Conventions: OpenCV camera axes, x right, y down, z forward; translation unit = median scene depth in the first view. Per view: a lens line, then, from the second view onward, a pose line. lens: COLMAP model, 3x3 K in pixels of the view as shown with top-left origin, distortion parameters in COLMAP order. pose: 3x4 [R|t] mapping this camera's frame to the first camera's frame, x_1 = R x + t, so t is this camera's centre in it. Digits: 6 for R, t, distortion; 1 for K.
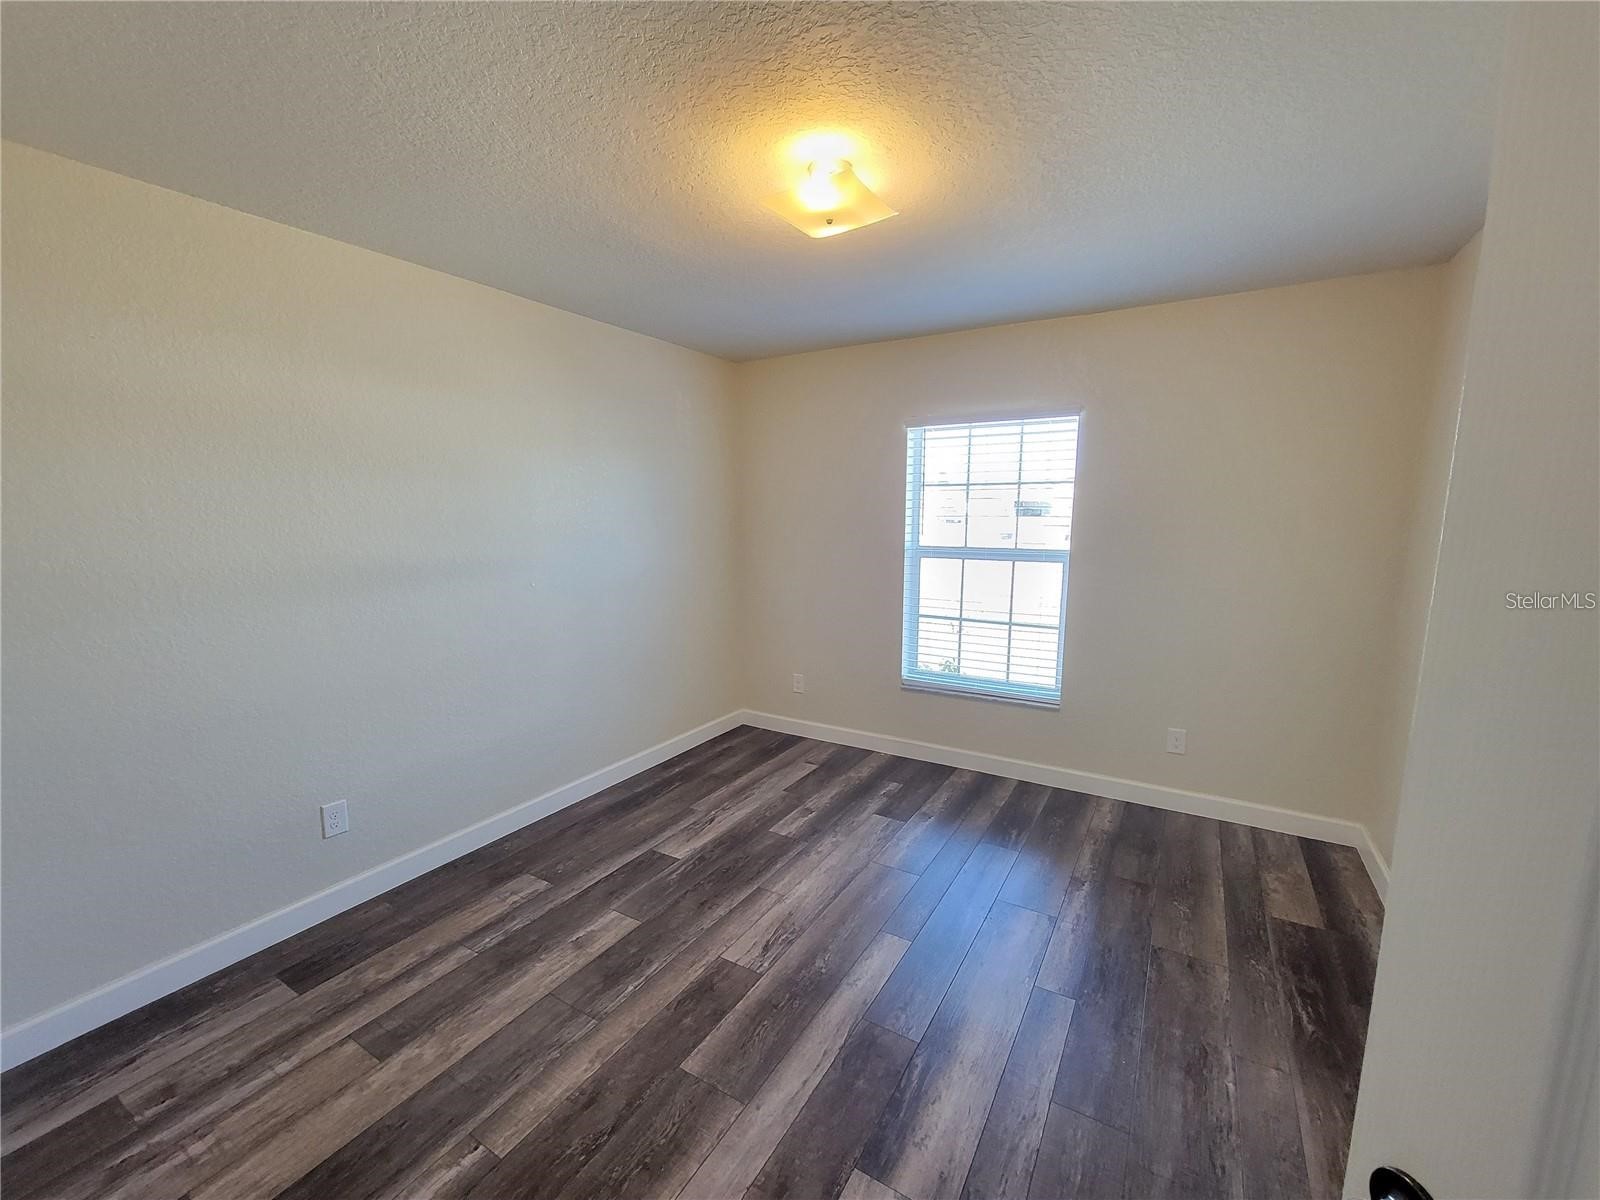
lens RADIAL K [[662.3, 0, 801.6], [0, 662.3, 619.6], [0, 0, 1]] dist [-0.001532, 0.000202]
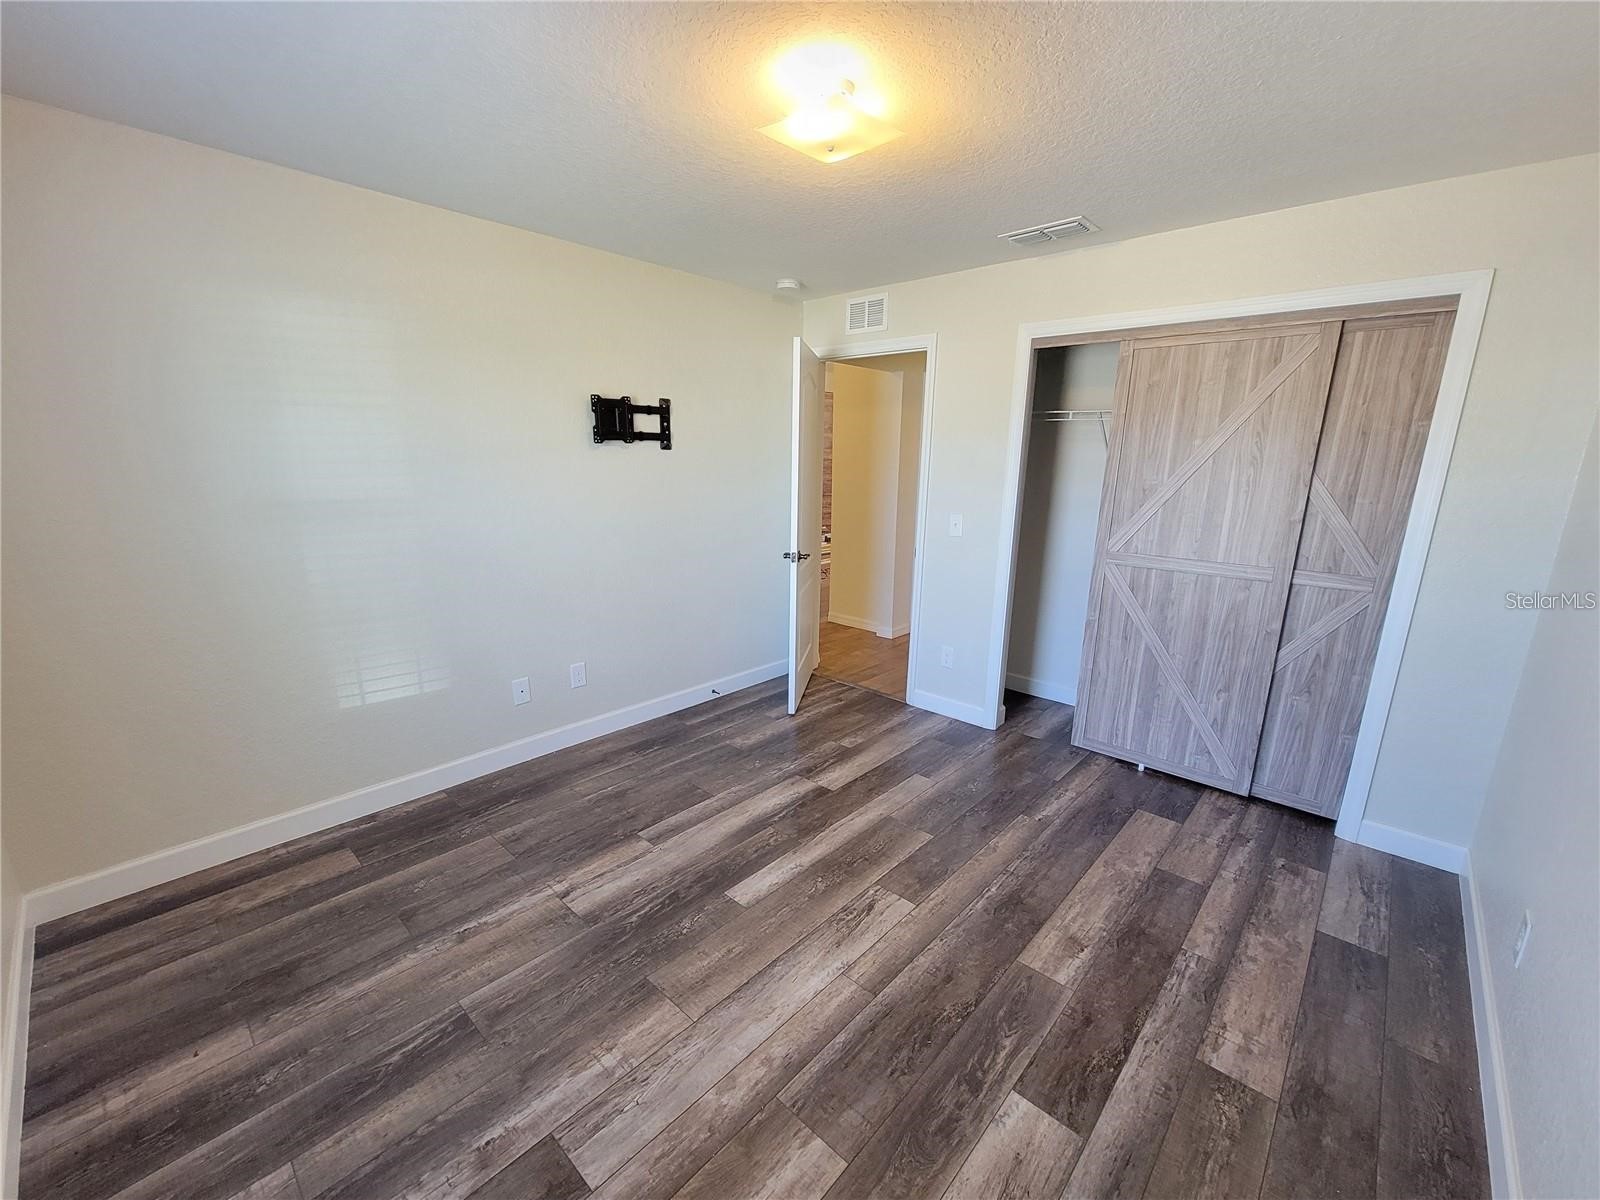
lens RADIAL K [[662.3, 0, 801.6], [0, 662.3, 619.6], [0, 0, 1]] dist [-0.001532, 0.000202]
pose [[-0.980699, -0.057247, 0.186957, -0.111691], [0.020596, 0.920612, 0.389934, -0.281080], [-0.194437, 0.386259, -0.901664, 1.720684]]
